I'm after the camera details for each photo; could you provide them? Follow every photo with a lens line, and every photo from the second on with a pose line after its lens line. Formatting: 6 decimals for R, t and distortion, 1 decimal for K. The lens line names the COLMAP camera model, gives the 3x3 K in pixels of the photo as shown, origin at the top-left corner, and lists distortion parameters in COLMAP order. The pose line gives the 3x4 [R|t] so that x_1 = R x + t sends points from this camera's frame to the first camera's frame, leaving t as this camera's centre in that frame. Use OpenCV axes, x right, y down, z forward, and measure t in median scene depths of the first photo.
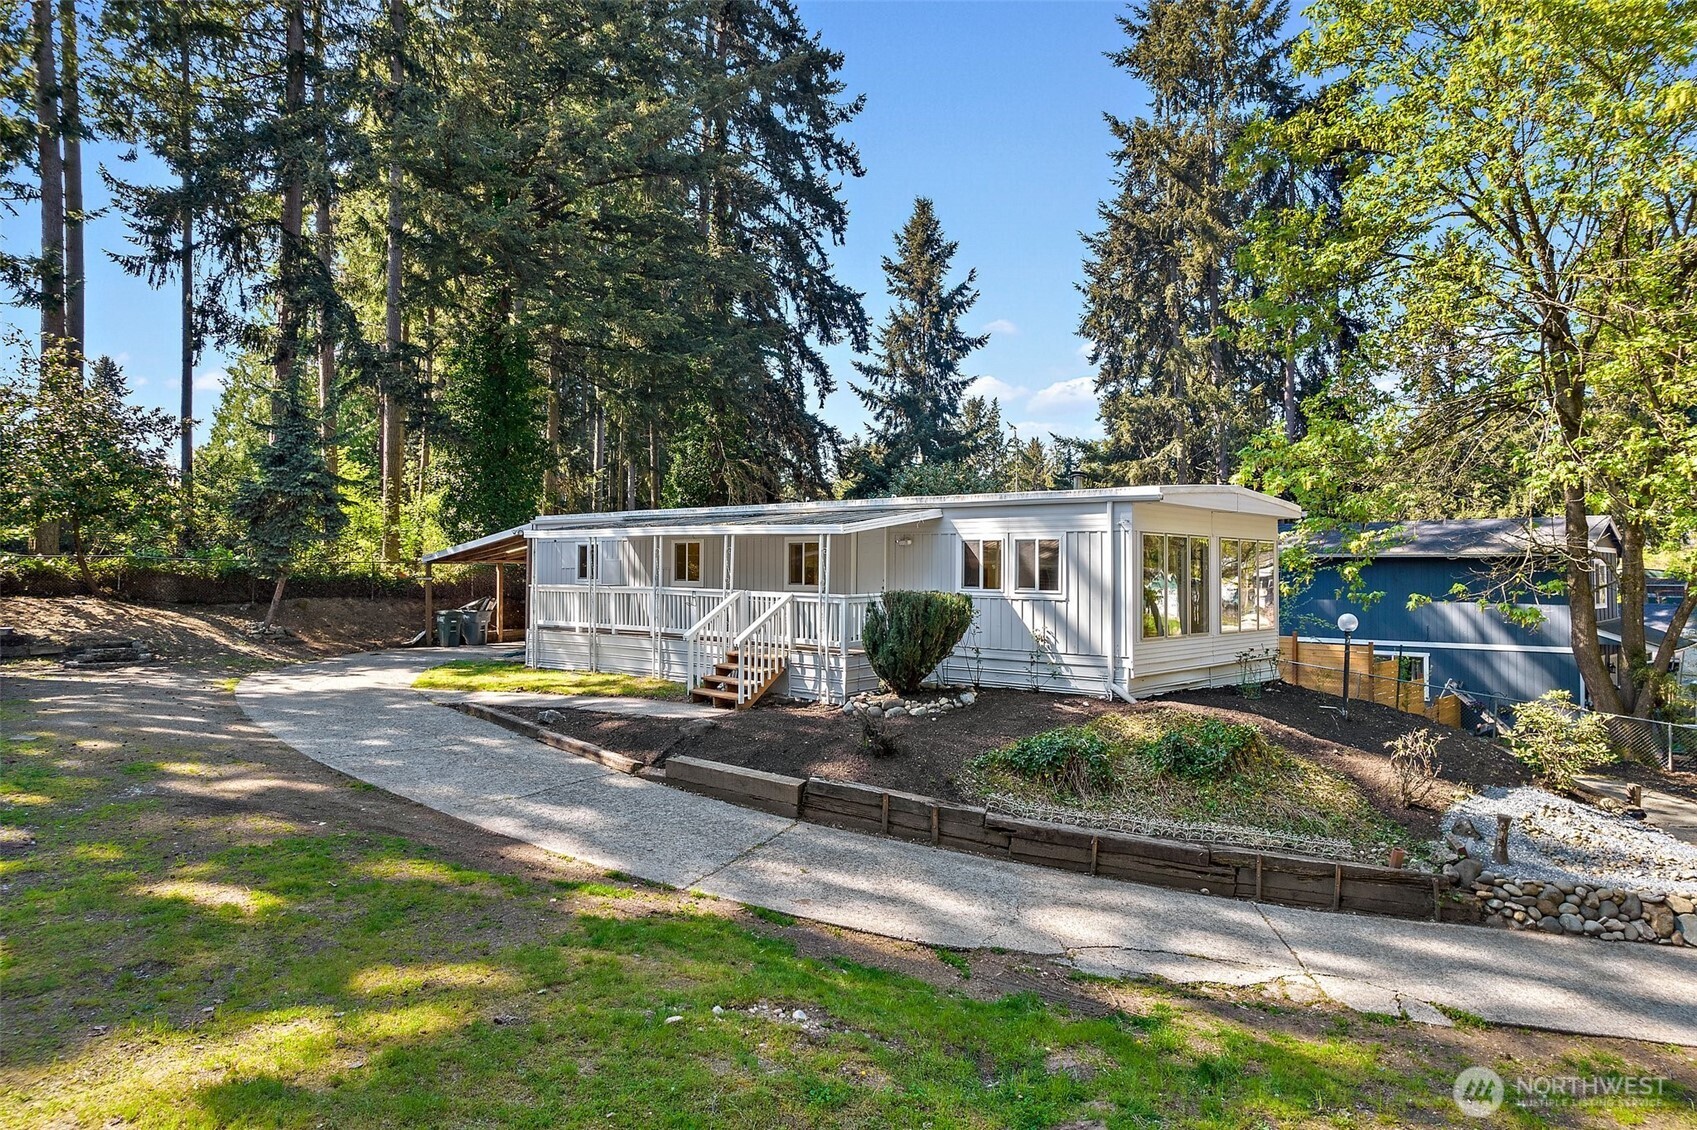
lens RADIAL K [[1071.3, 0, 848.5], [0, 1071.3, 565.0], [0, 0, 1]] dist [0.002460, 0.000348]
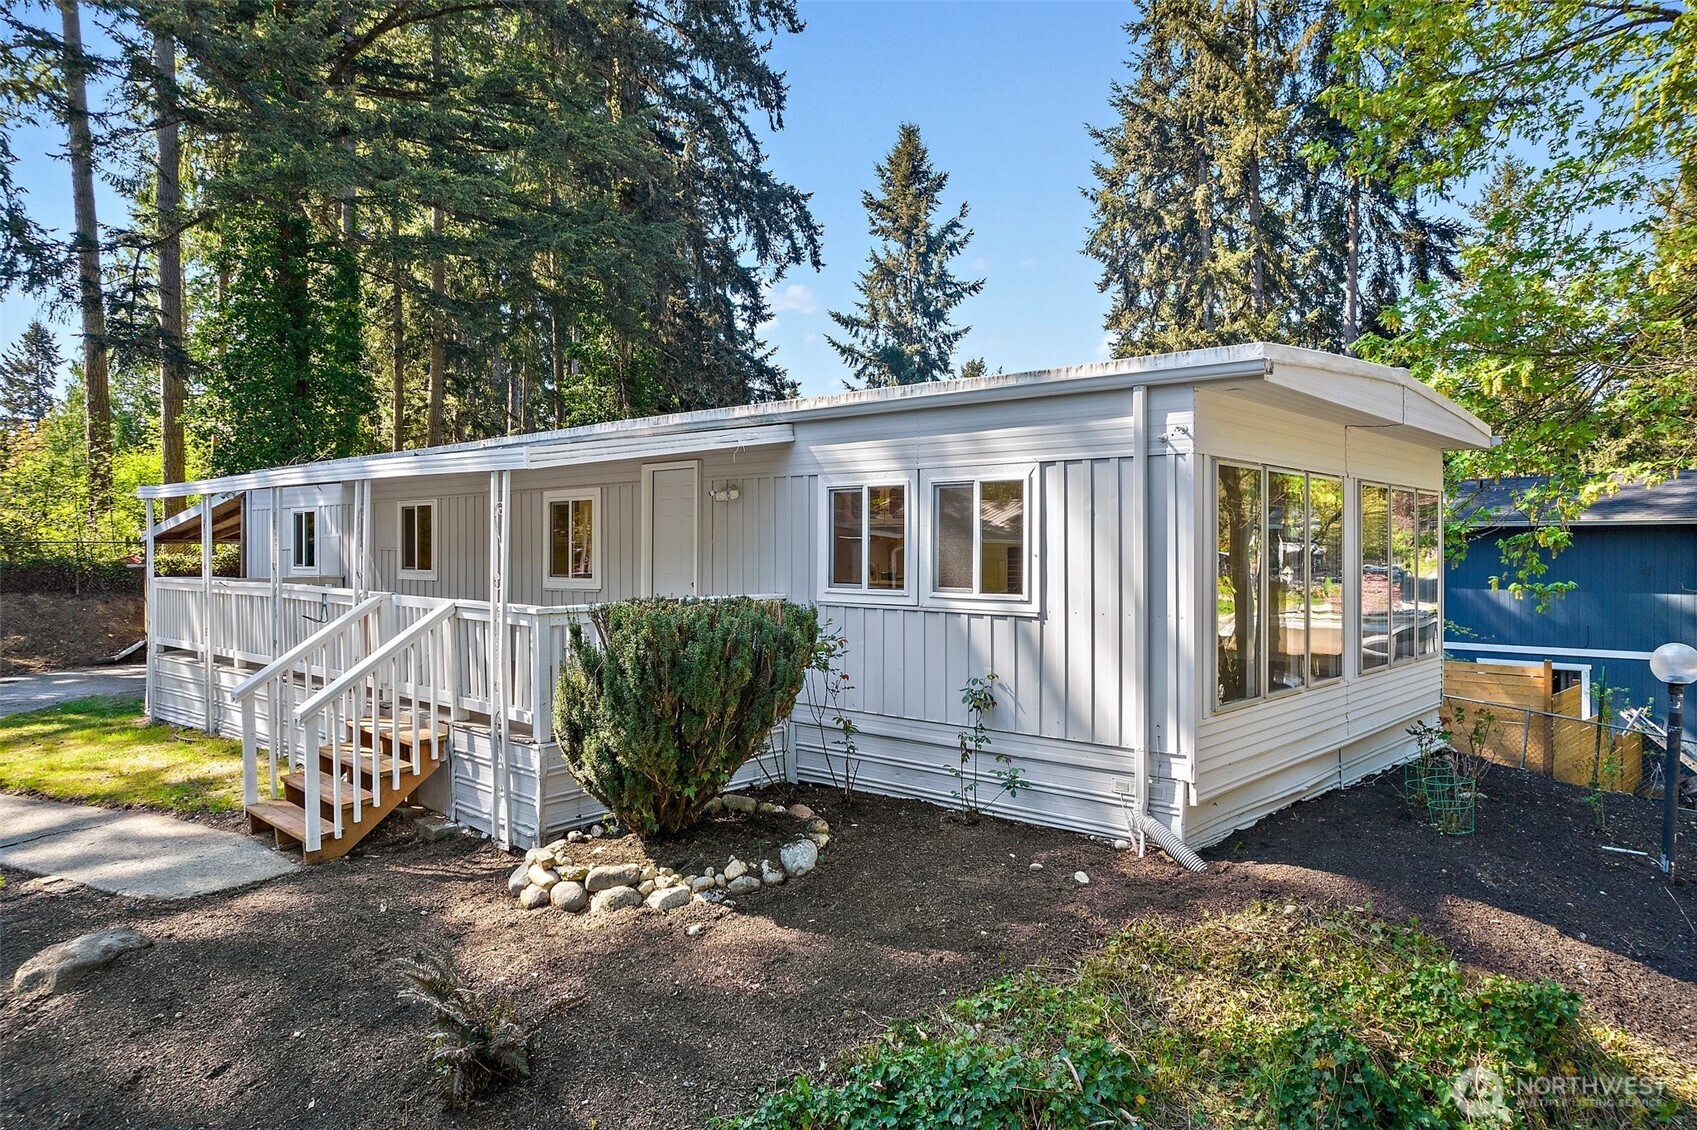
lens RADIAL K [[1075.4, 0, 848.5], [0, 1075.4, 565.0], [0, 0, 1]] dist [0.002694, -0.000162]
pose [[0.999948, -0.005118, -0.008825, 0.042902], [0.005296, 0.999782, 0.020212, 0.000779], [0.008719, -0.020257, 0.999757, 0.185707]]
